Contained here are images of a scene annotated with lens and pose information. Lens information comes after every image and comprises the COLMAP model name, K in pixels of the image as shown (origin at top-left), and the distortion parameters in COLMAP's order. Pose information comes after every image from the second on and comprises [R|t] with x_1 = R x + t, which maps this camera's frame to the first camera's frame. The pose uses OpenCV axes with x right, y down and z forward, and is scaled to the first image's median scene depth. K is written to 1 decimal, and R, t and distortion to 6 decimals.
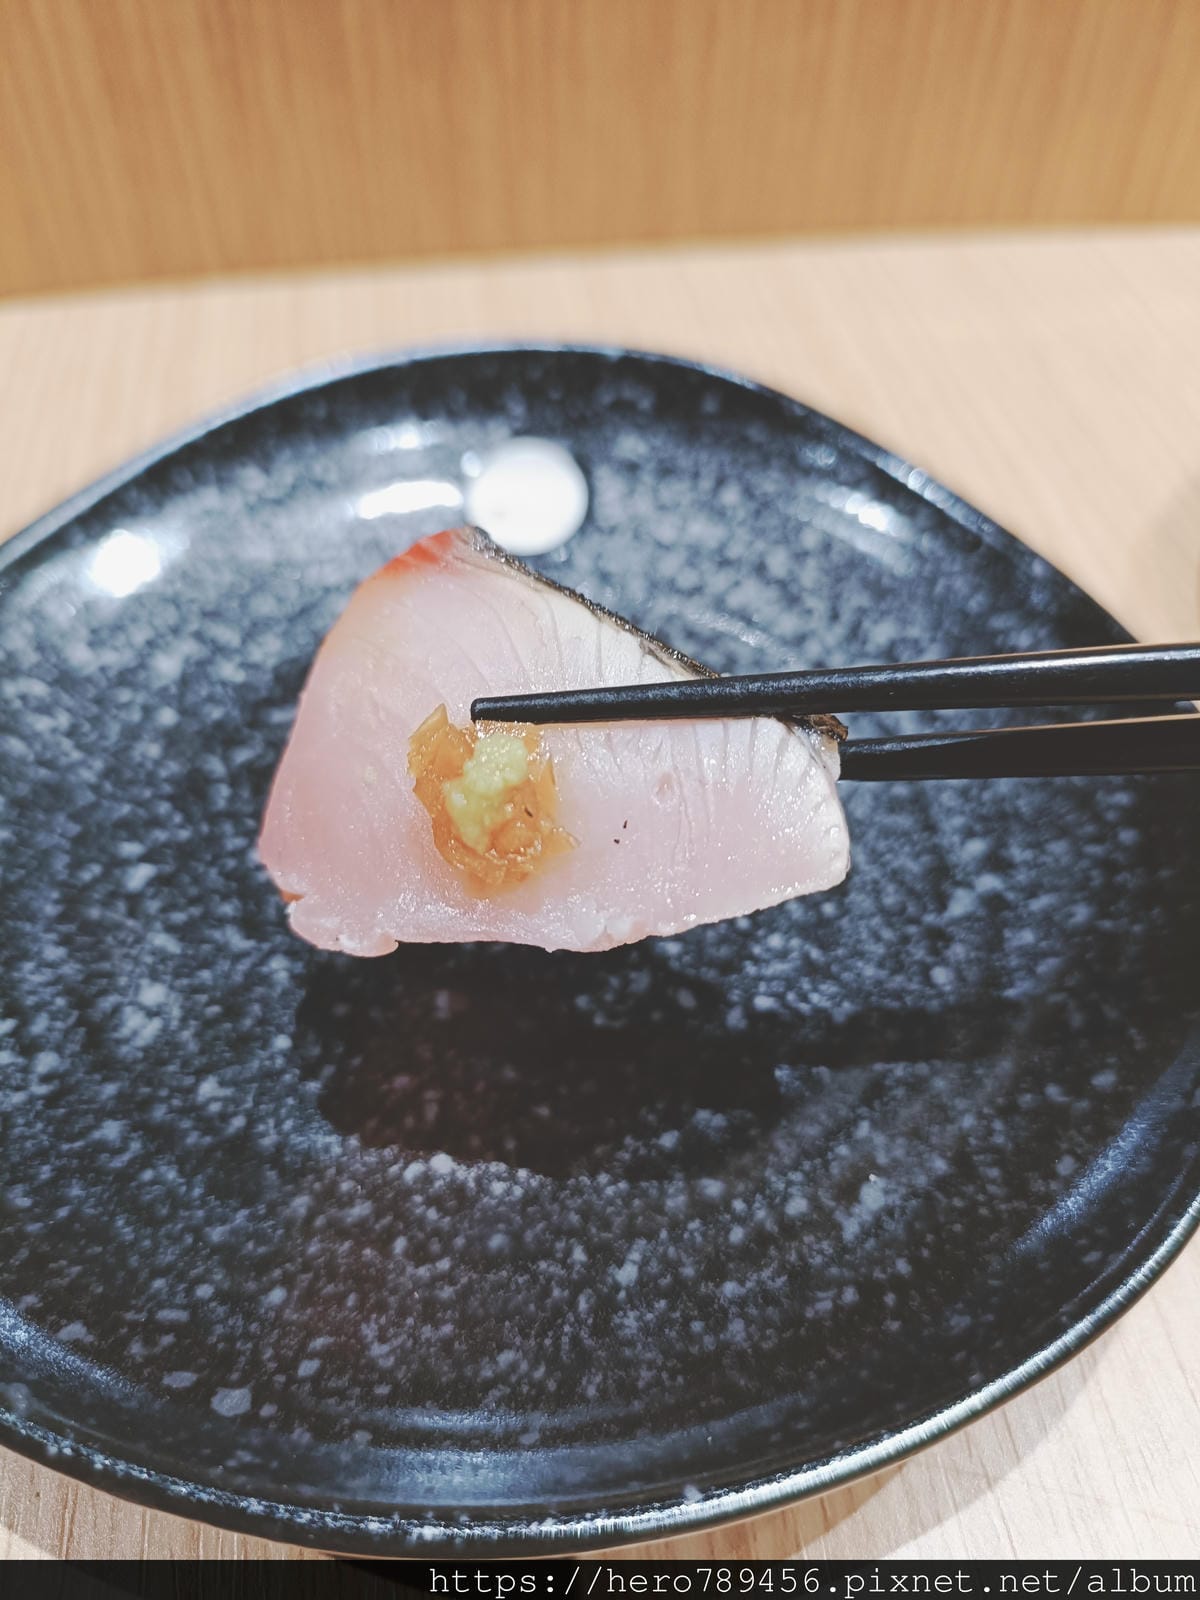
lens RADIAL K [[1321.6, 0, 603.2], [0, 1321.6, 798.7], [0, 0, 1]] dist [-0.014909, -0.057459]
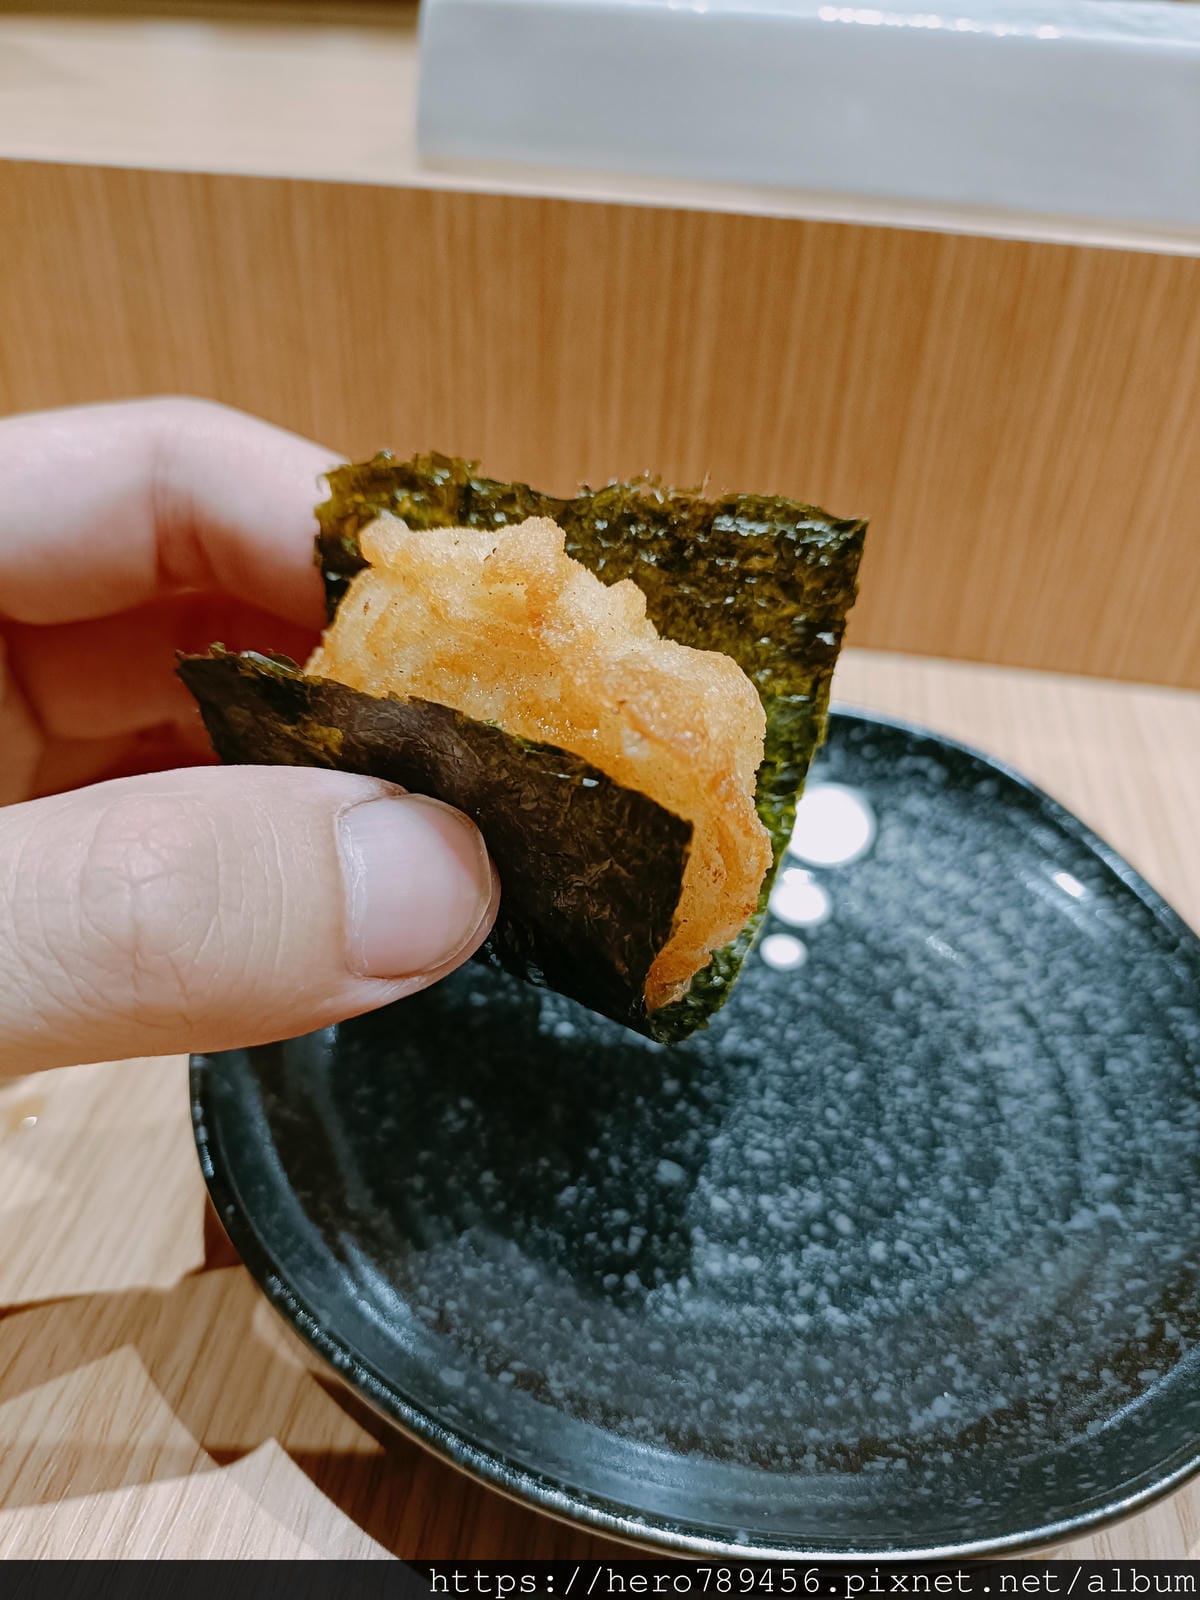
lens RADIAL K [[1321.6, 0, 590.9], [0, 1321.6, 760.4], [0, 0, 1]] dist [-0.014909, -0.057459]
pose [[0.939707, 0.222151, -0.260001, 0.063479], [-0.277798, 0.939270, -0.201496, 0.052069], [0.199449, 0.261575, 0.944351, -0.382293]]
